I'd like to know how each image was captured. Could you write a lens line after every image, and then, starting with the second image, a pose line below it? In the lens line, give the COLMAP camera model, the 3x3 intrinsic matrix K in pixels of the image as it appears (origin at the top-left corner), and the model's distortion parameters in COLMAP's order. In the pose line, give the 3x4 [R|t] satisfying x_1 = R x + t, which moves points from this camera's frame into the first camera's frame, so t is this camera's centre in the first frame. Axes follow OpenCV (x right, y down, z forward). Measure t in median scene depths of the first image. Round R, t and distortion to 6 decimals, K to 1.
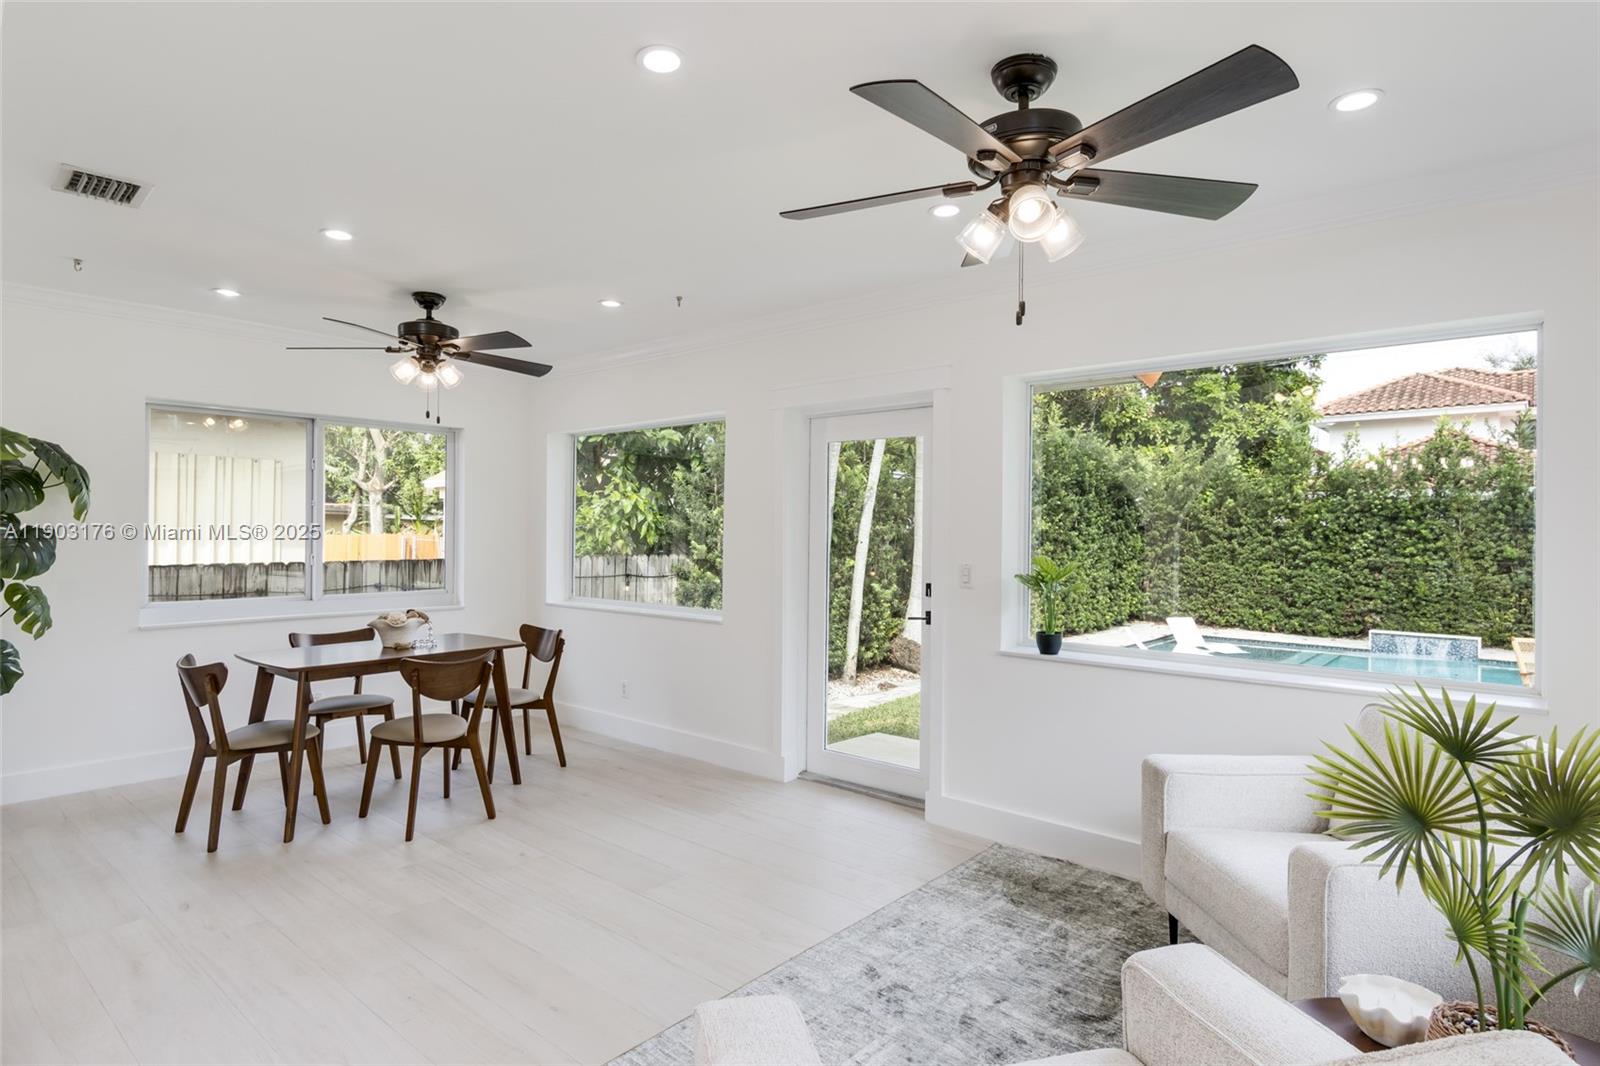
lens RADIAL K [[859.3, 0, 793.0], [0, 859.3, 533.8], [0, 0, 1]] dist [-0.000612, -0.000905]
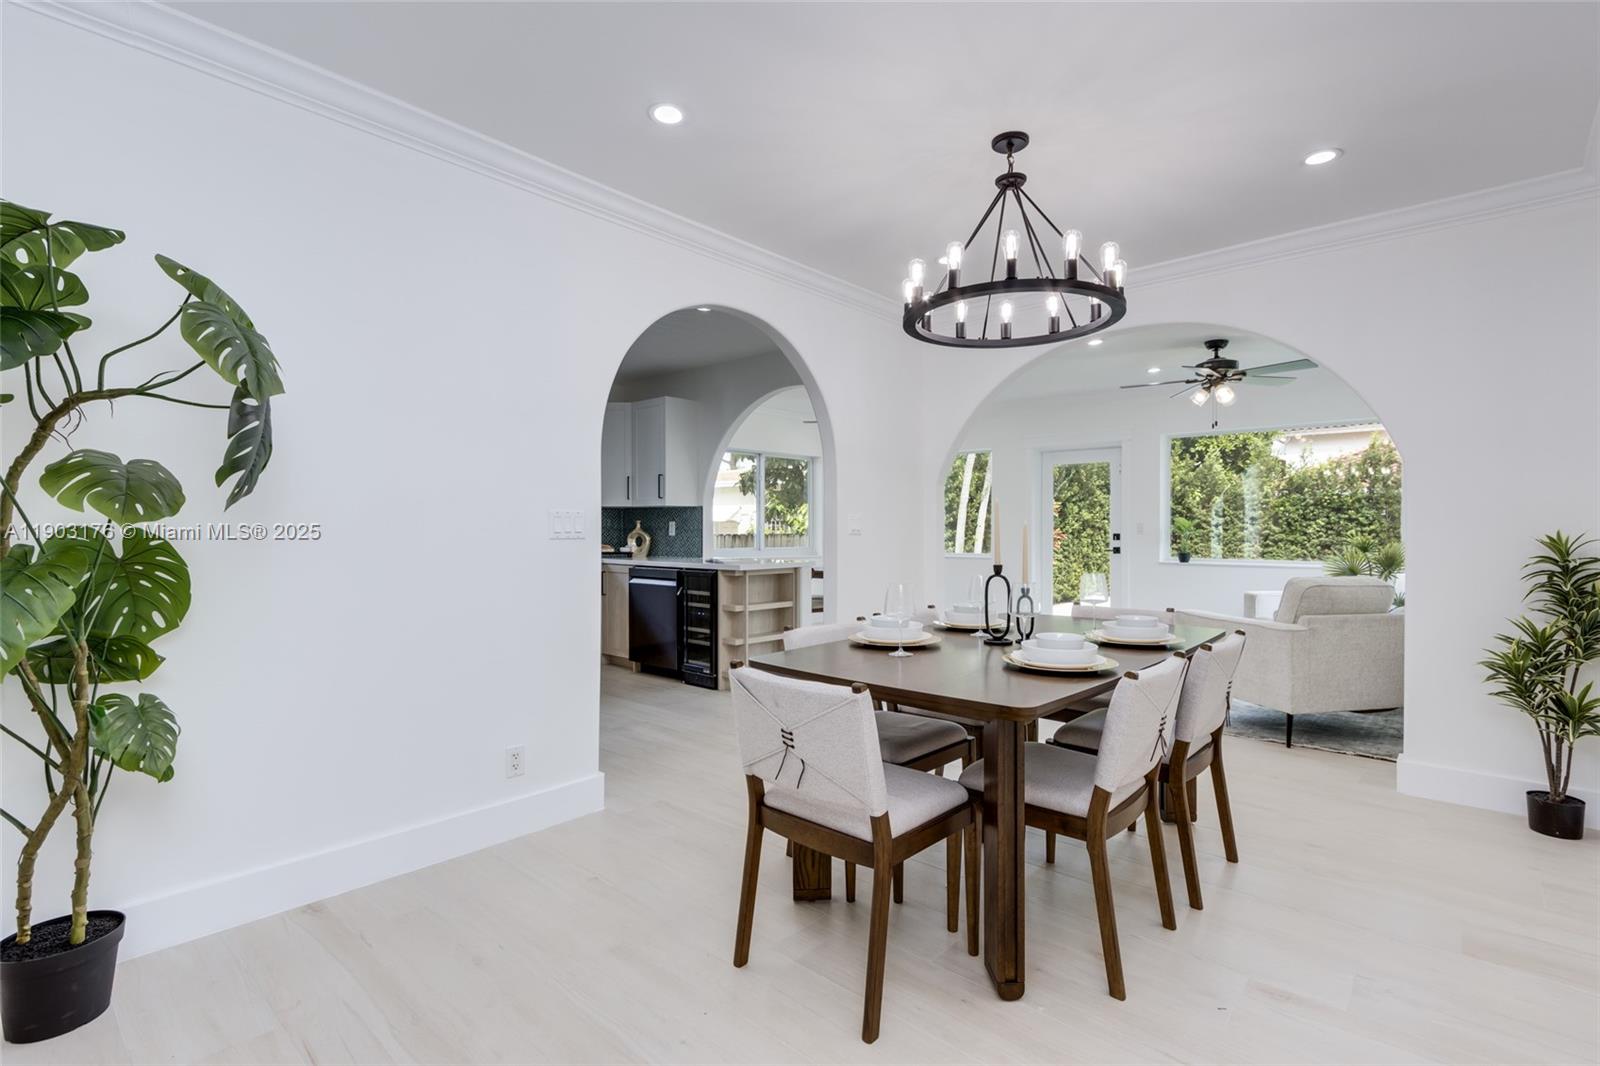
lens RADIAL K [[749.9, 0, 802.1], [0, 749.9, 531.6], [0, 0, 1]] dist [0.004269, -0.002117]
pose [[0.999946, -0.006839, -0.007765, -0.152025], [0.006831, 0.999976, -0.000974, 0.012790], [0.007771, 0.000921, 0.999969, -0.210994]]
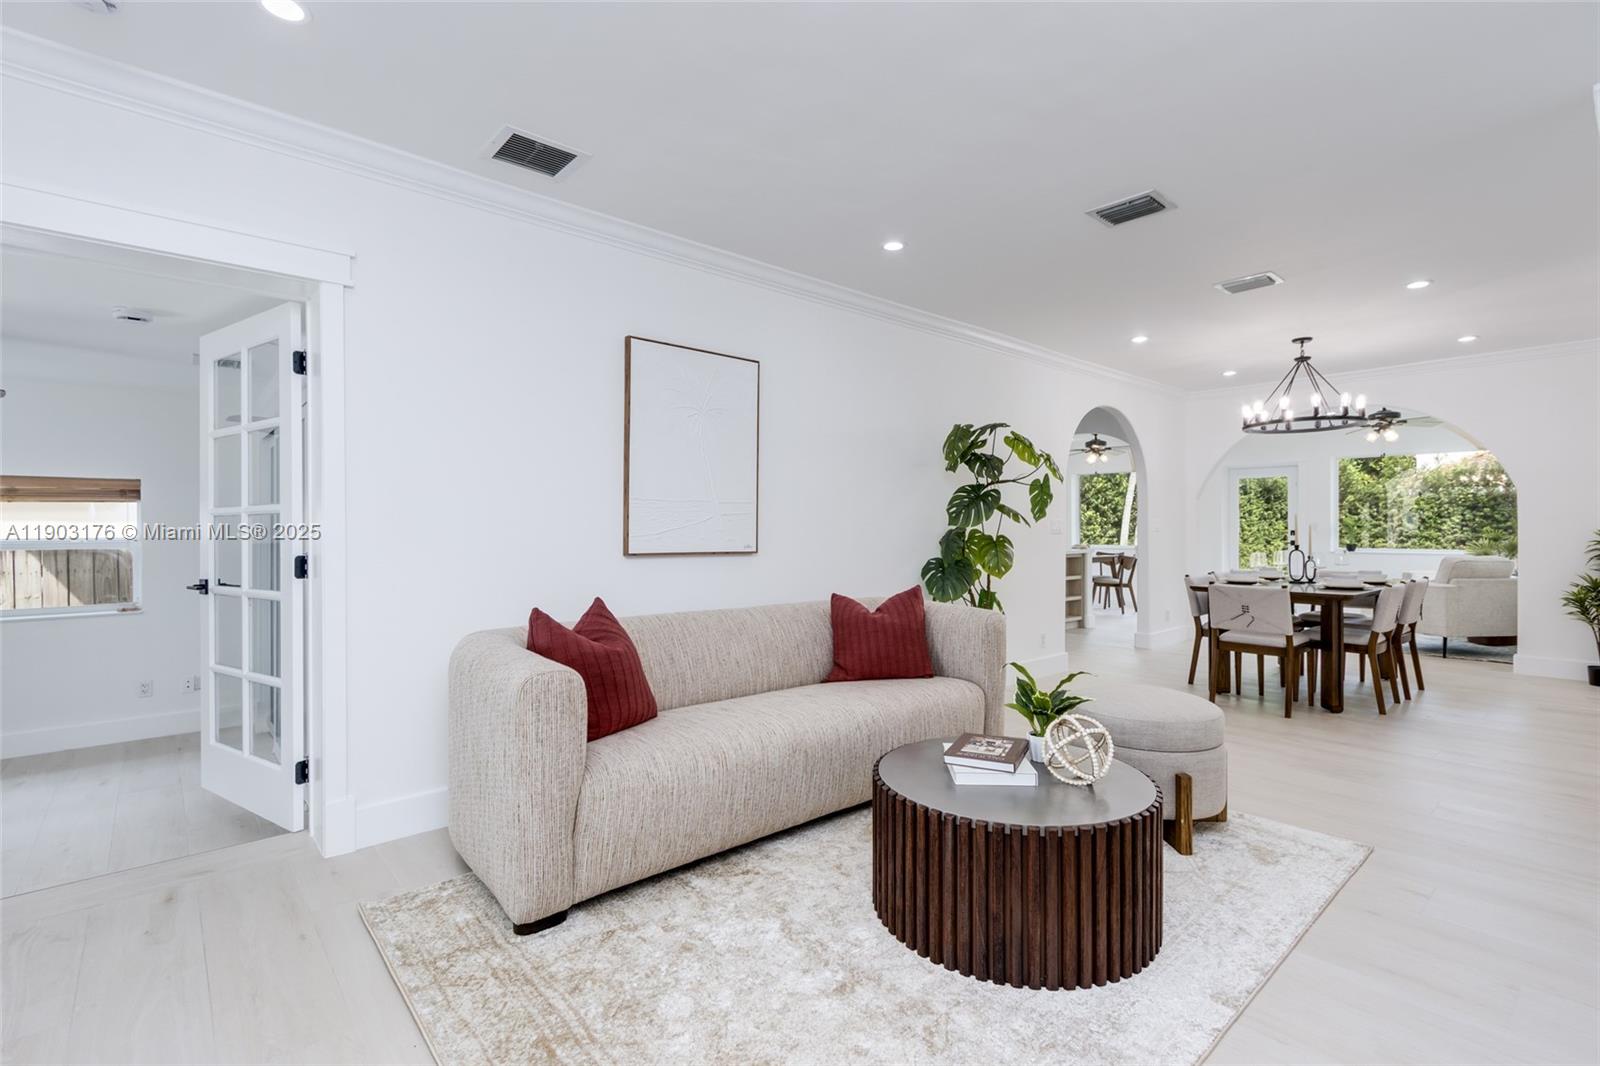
lens RADIAL K [[741.2, 0, 794.8], [0, 741.2, 531.9], [0, 0, 1]] dist [0.000066, -0.001091]
pose [[0.991679, -0.011252, -0.128242, -0.293882], [0.011243, 0.999936, -0.000796, 0.011996], [0.128243, -0.000653, 0.991743, -0.409924]]
